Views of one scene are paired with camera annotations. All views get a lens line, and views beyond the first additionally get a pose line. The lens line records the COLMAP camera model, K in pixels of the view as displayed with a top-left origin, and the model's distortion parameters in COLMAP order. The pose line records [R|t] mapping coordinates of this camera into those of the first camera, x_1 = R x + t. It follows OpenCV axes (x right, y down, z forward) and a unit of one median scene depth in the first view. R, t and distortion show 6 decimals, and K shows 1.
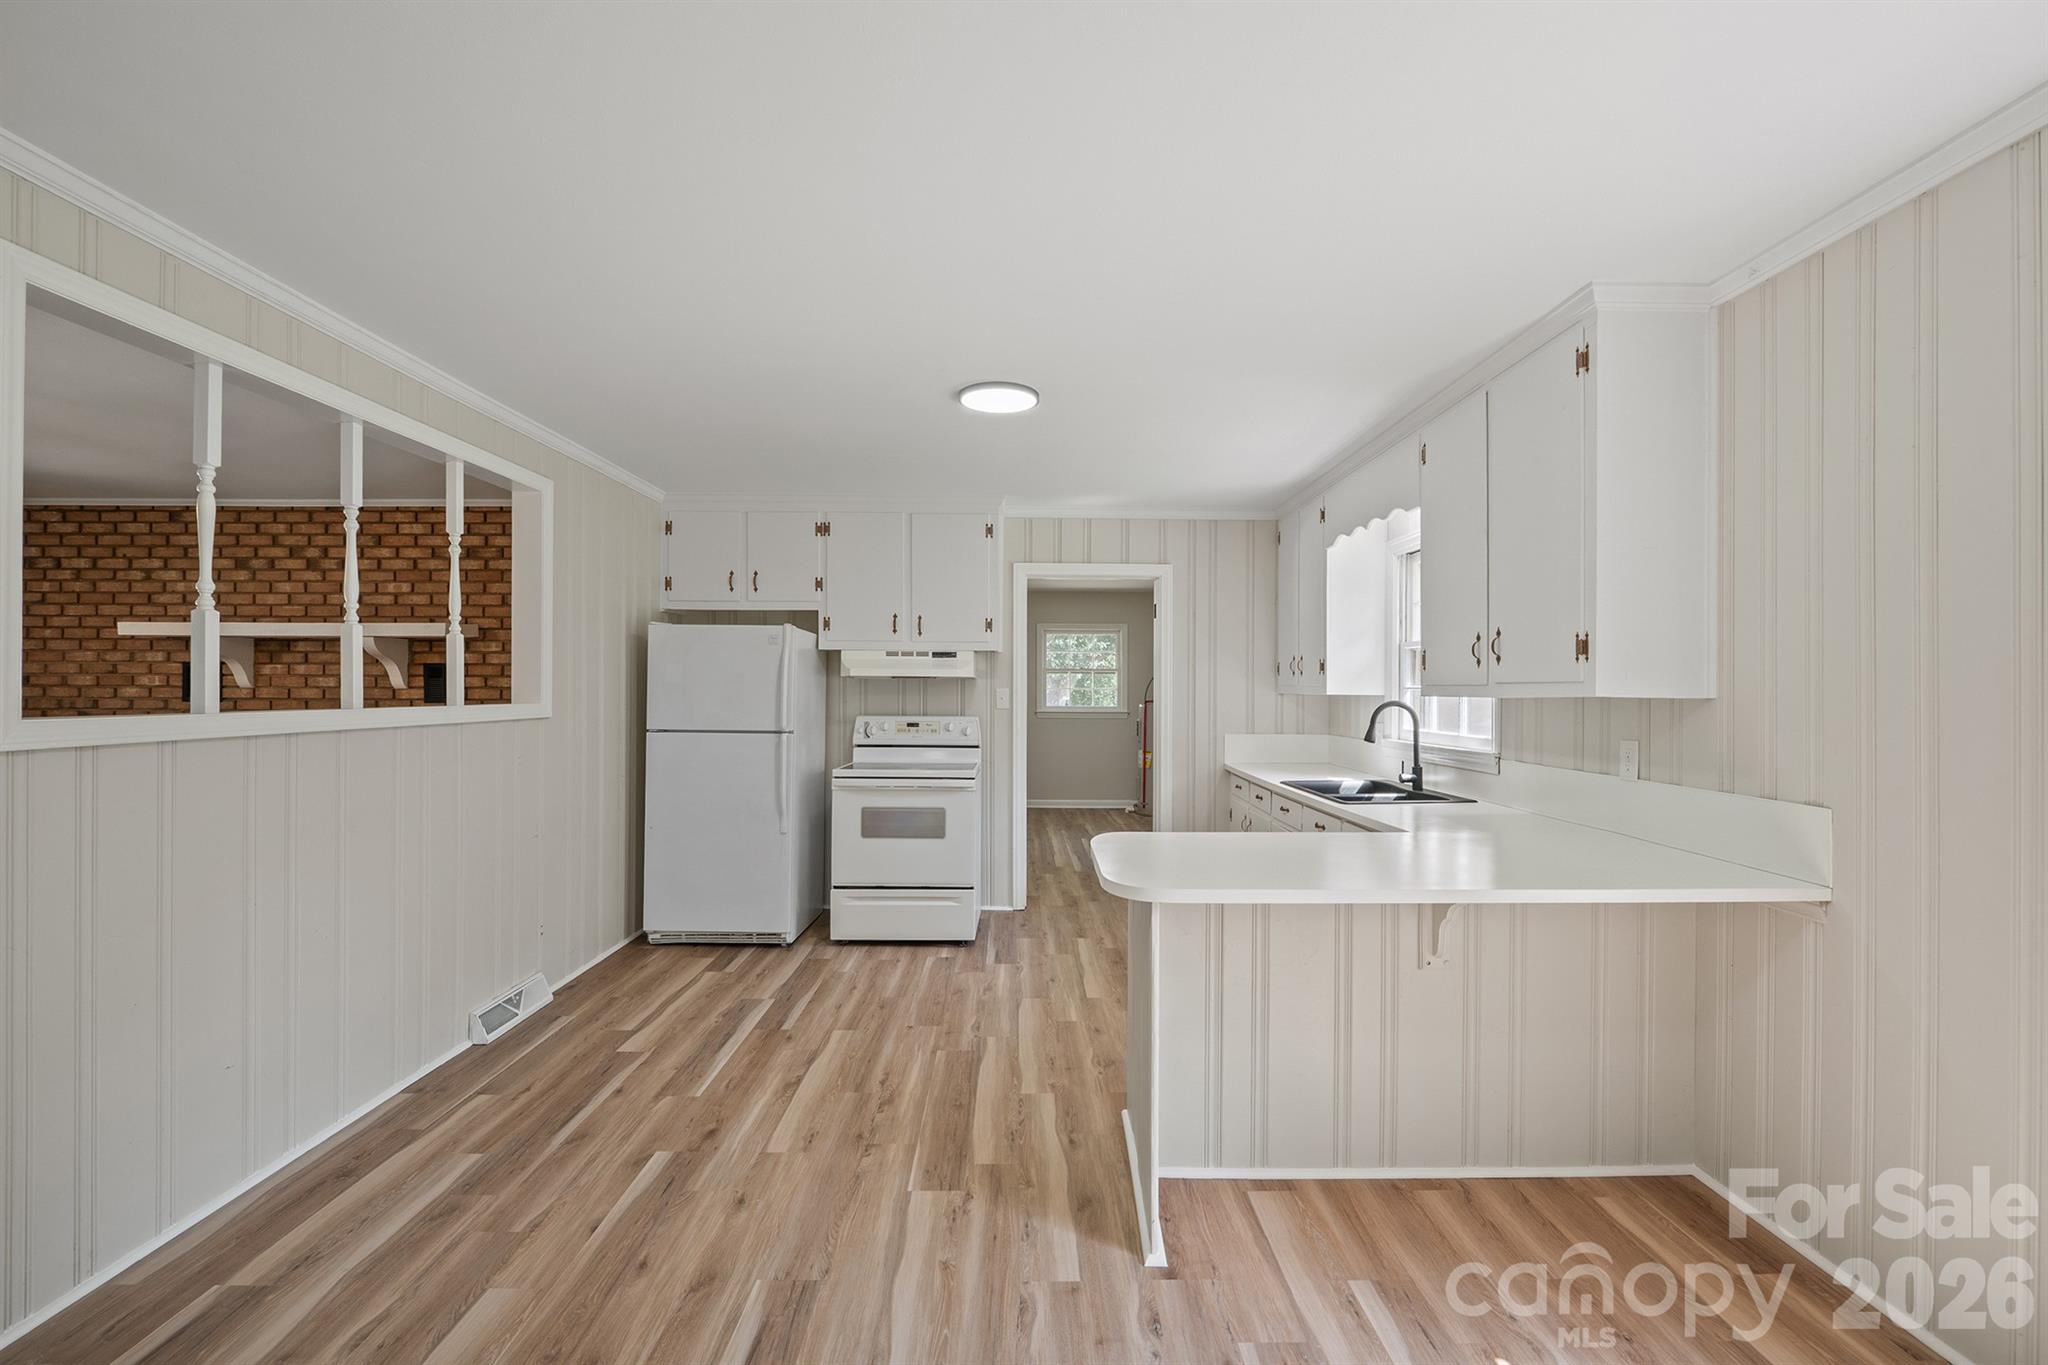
lens RADIAL K [[865.4, 0, 1025.2], [0, 865.4, 689.2], [0, 0, 1]] dist [-0.006943, -0.000486]
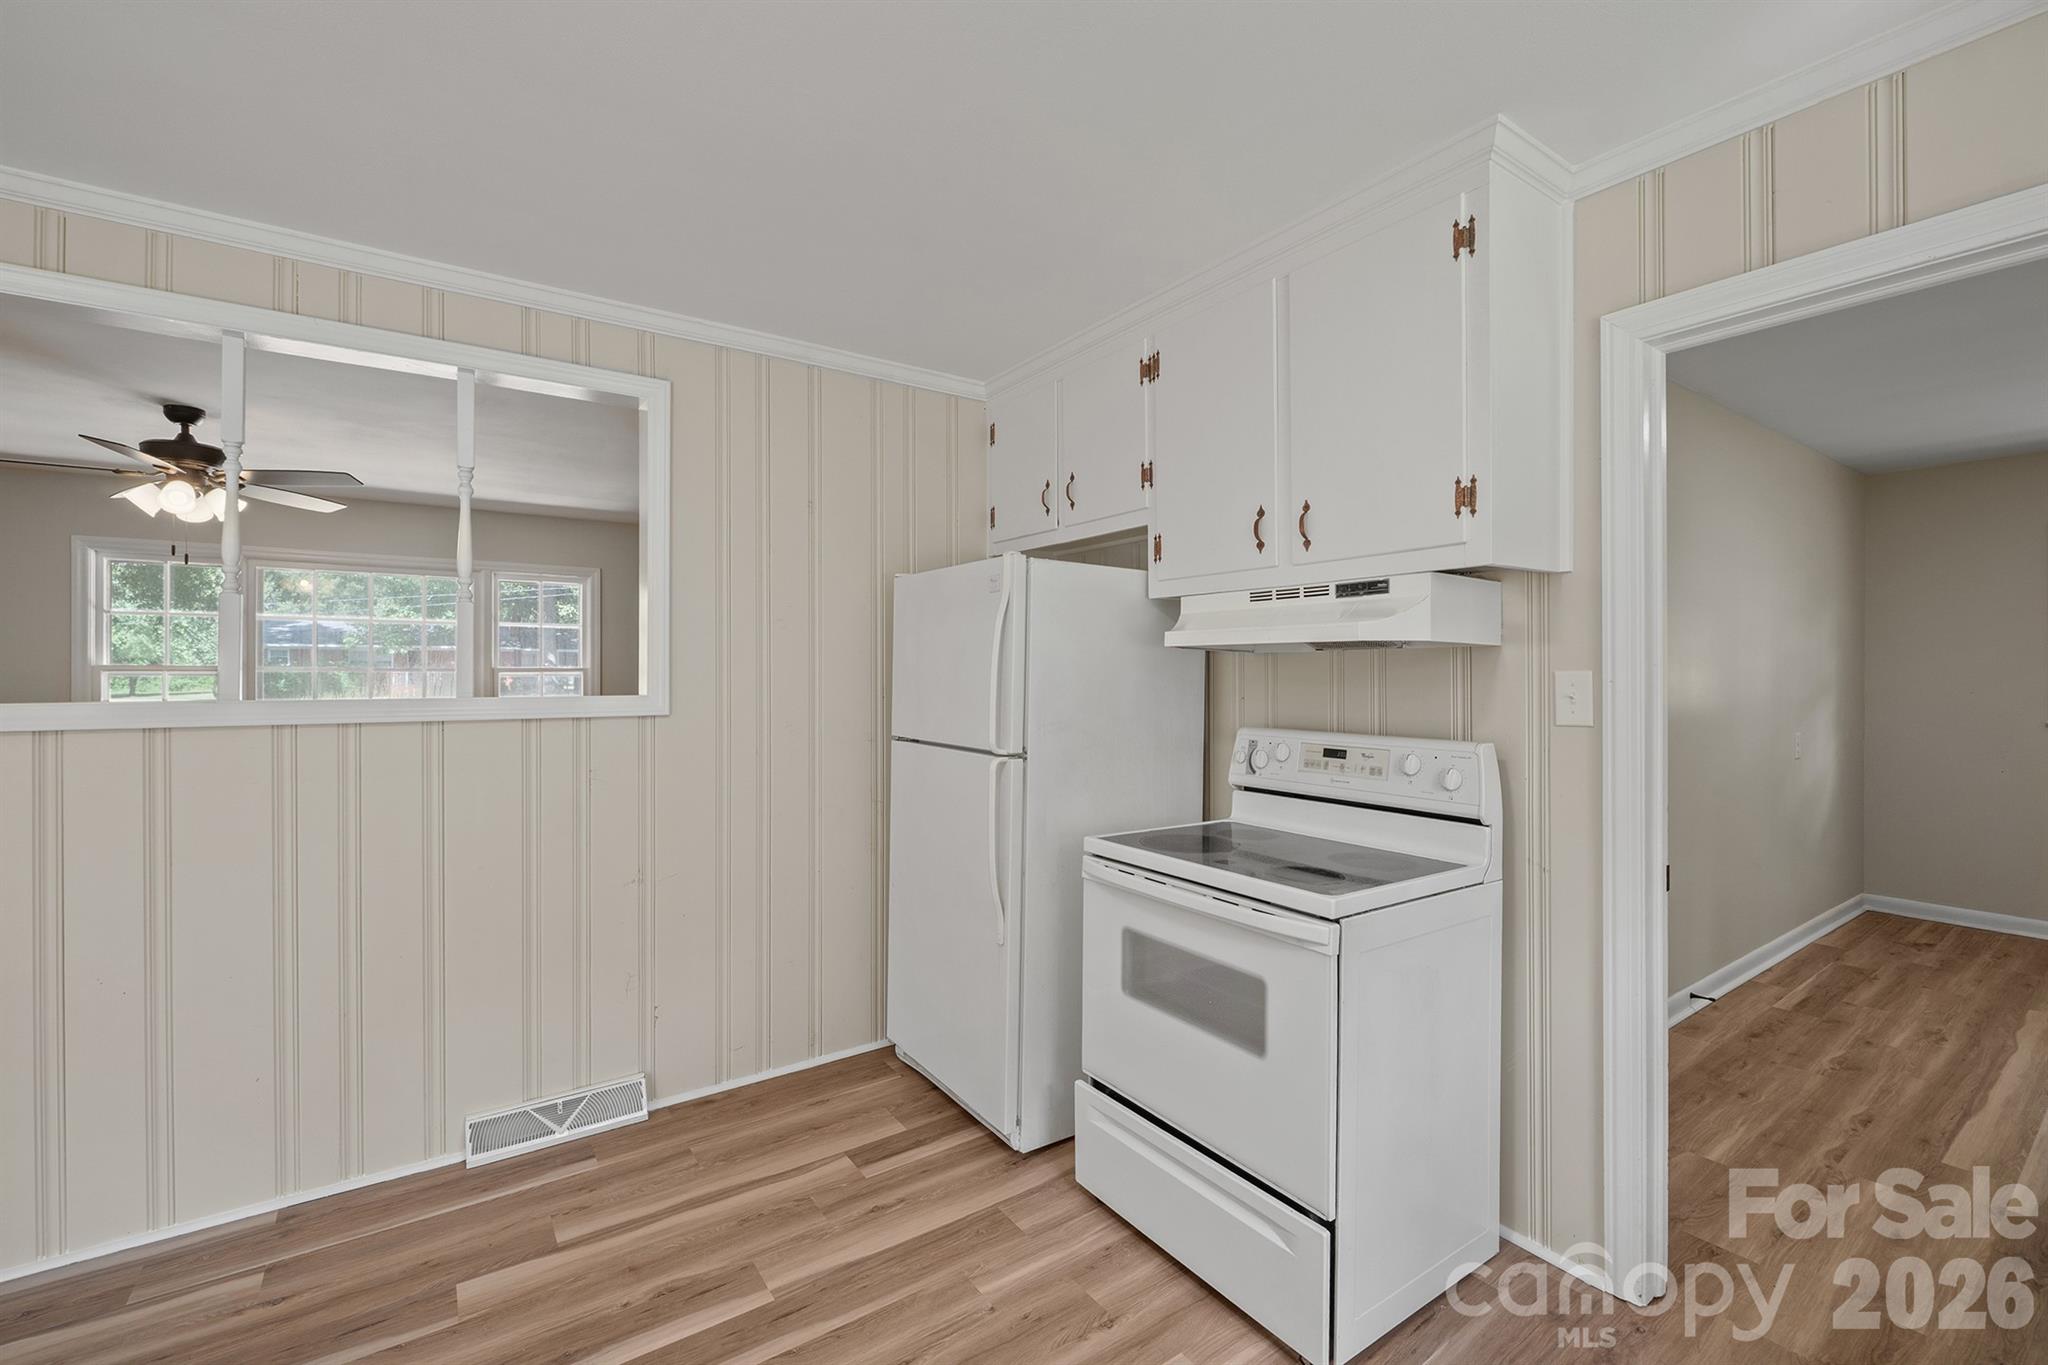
lens RADIAL K [[860.9, 0, 1025.9], [0, 860.9, 671.9], [0, 0, 1]] dist [-0.007636, -0.000041]
pose [[0.564807, -0.006956, -0.825193, 0.152423], [0.002477, 0.999974, -0.006734, 0.001855], [0.825219, 0.001760, 0.564810, 0.644060]]
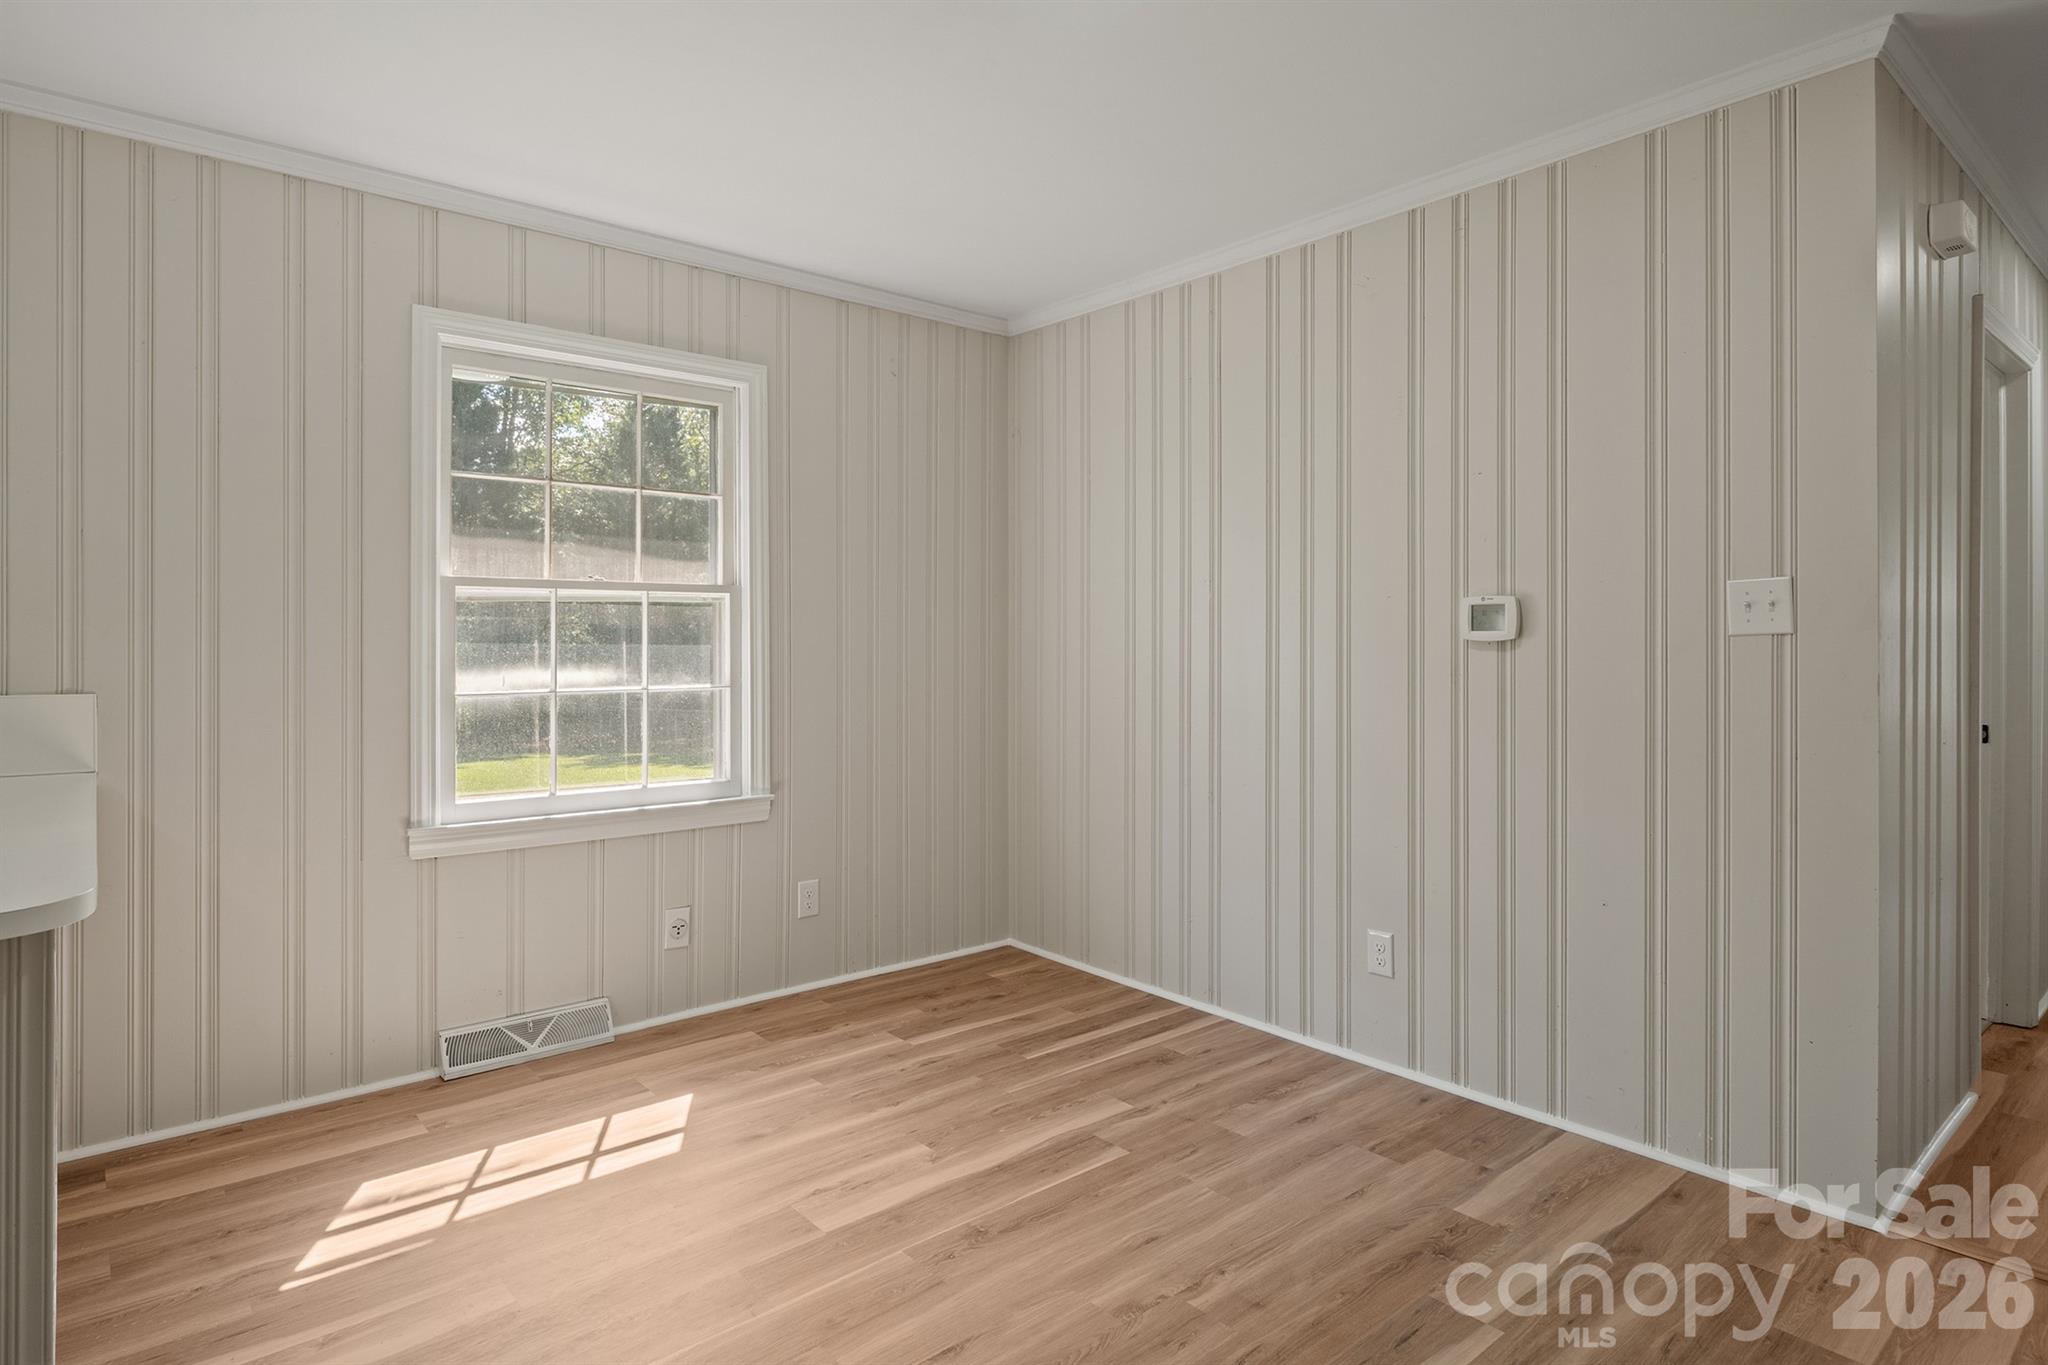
lens RADIAL K [[1108.7, 0, 1052.8], [0, 1108.7, 640.4], [0, 0, 1]] dist [-0.000563, -0.000288]
pose [[-0.652128, -0.004881, 0.758093, -0.313568], [-0.003690, 0.999988, 0.003264, 0.027606], [-0.758100, -0.000669, -0.652138, 0.405232]]
